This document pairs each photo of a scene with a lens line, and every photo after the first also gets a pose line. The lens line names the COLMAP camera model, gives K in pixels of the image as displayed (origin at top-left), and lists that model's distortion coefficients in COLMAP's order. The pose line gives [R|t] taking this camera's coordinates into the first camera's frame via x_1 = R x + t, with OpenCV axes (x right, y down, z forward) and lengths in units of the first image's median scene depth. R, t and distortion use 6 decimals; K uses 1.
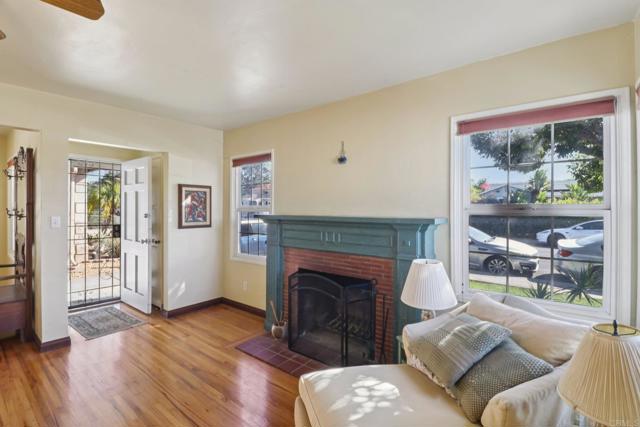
lens RADIAL K [[301.8, 0, 319.8], [0, 301.8, 211.5], [0, 0, 1]] dist [-0.001776, -0.002284]
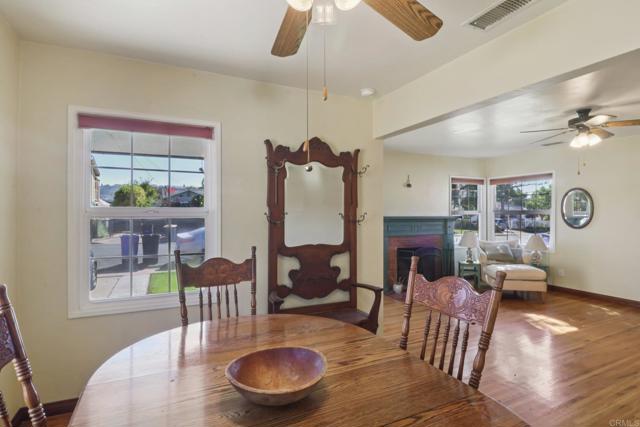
lens RADIAL K [[333.5, 0, 316.5], [0, 333.5, 213.2], [0, 0, 1]] dist [-0.000573, -0.008083]
pose [[0.427683, -0.003592, 0.903922, -1.553877], [0.008622, 0.999963, -0.000106, -0.006240], [-0.903888, 0.007839, 0.427698, 0.510576]]
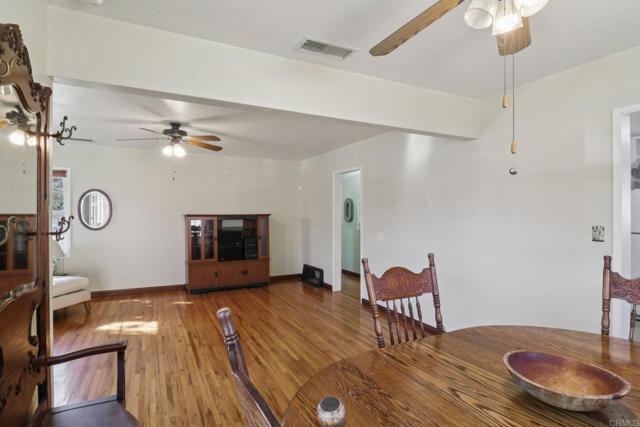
lens RADIAL K [[333.5, 0, 314.5], [0, 333.5, 212.2], [0, 0, 1]] dist [-0.000573, -0.008083]
pose [[-0.909646, 0.000898, 0.415384, -1.232638], [0.003530, 0.999978, 0.005567, -0.013048], [-0.415370, 0.006530, -0.909629, 1.010315]]
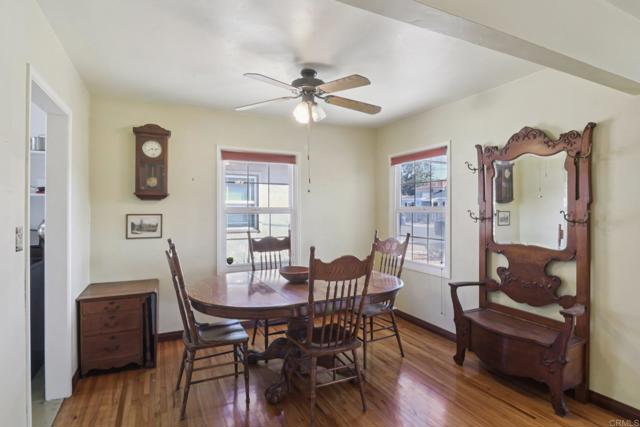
lens RADIAL K [[333.5, 0, 318.6], [0, 333.5, 210.8], [0, 0, 1]] dist [-0.000573, -0.008083]
pose [[0.905088, -0.000835, -0.425225, -0.950889], [-0.003045, 0.999960, -0.008443, 0.001519], [0.425214, 0.008936, 0.905049, 0.024280]]
